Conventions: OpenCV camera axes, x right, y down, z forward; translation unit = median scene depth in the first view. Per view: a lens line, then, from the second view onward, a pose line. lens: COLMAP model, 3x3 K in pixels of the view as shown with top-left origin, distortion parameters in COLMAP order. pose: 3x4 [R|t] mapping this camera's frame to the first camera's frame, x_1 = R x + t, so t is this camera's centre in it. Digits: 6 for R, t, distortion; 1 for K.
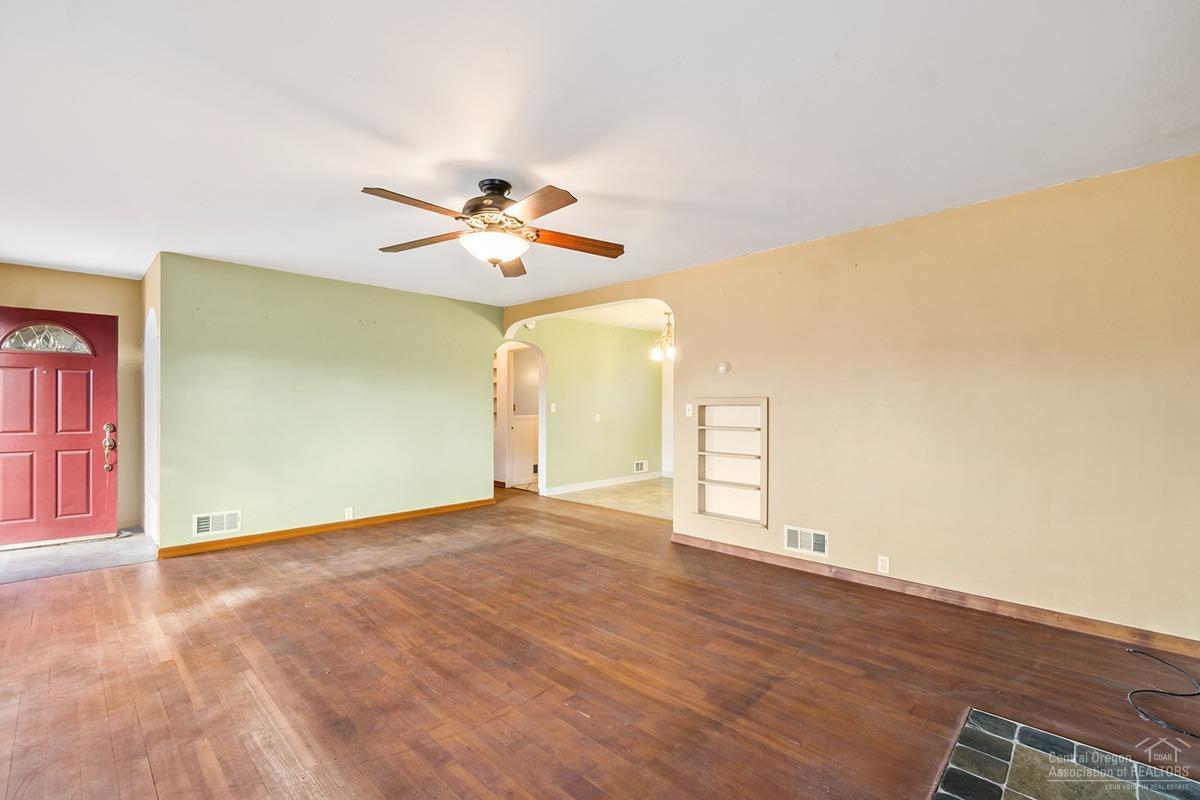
lens RADIAL K [[524.7, 0, 604.9], [0, 524.7, 402.7], [0, 0, 1]] dist [-0.001108, 0.000677]
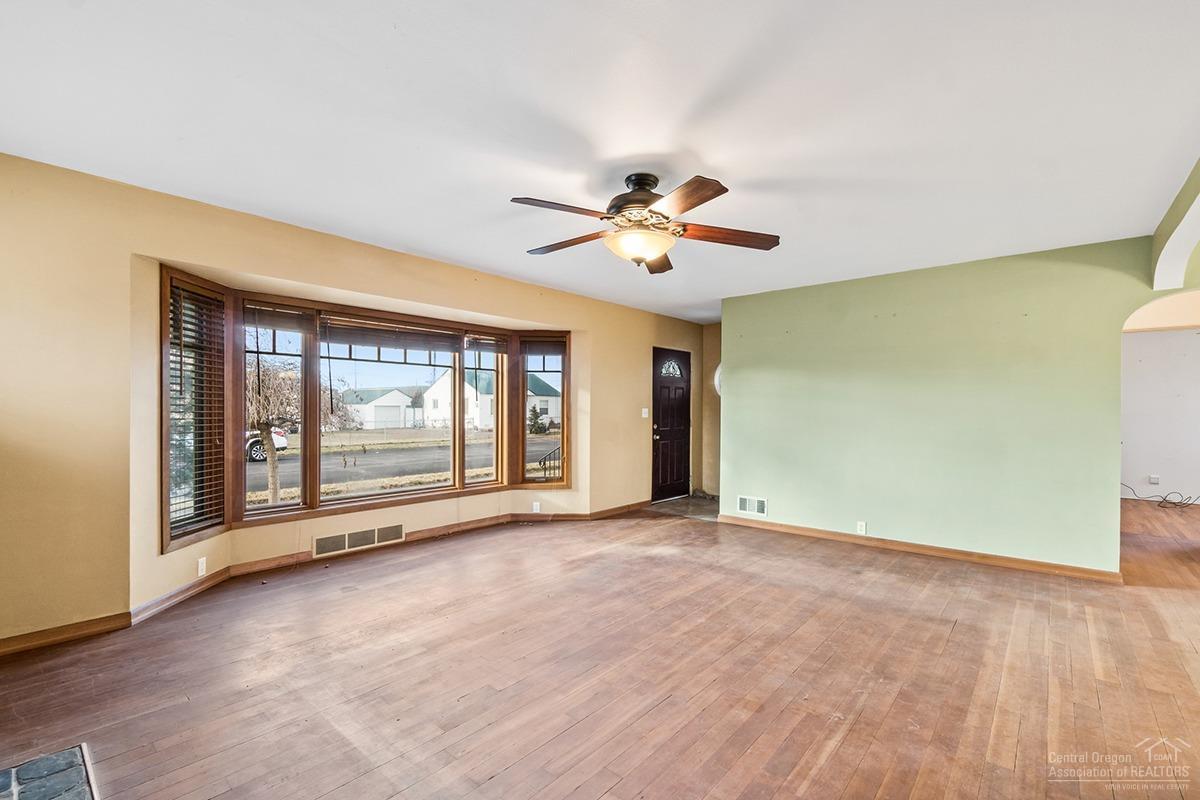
lens RADIAL K [[528.6, 0, 600.8], [0, 528.6, 406.7], [0, 0, 1]] dist [0.000615, 0.000148]
pose [[0.046383, -0.006167, -0.998905, 0.637375], [-0.001822, 0.999979, -0.006258, 0.004556], [0.998922, 0.002110, 0.046371, 0.741708]]
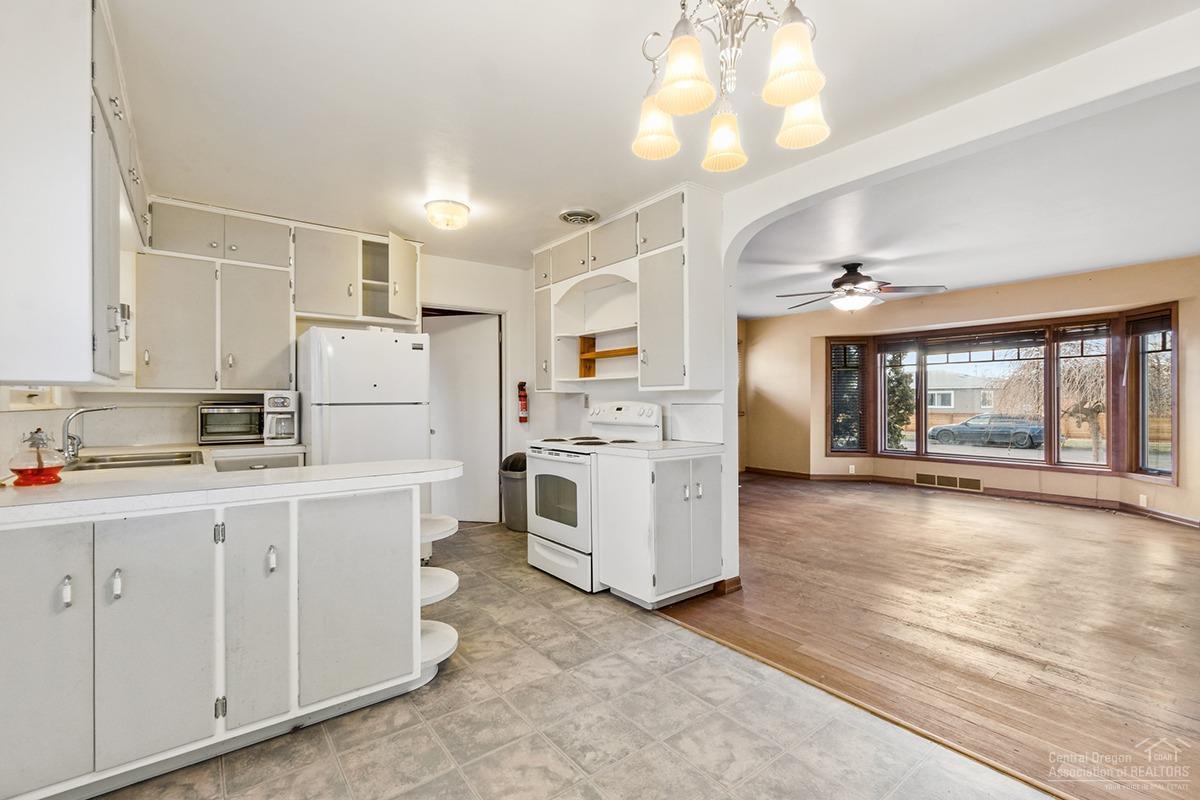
lens RADIAL K [[524.7, 0, 604.9], [0, 524.7, 402.7], [0, 0, 1]] dist [-0.001108, 0.000677]
pose [[-0.988430, 0.001720, 0.151671, 0.271371], [0.002095, 0.999995, 0.002310, 0.021324], [-0.151666, 0.002601, -0.988428, 2.343340]]
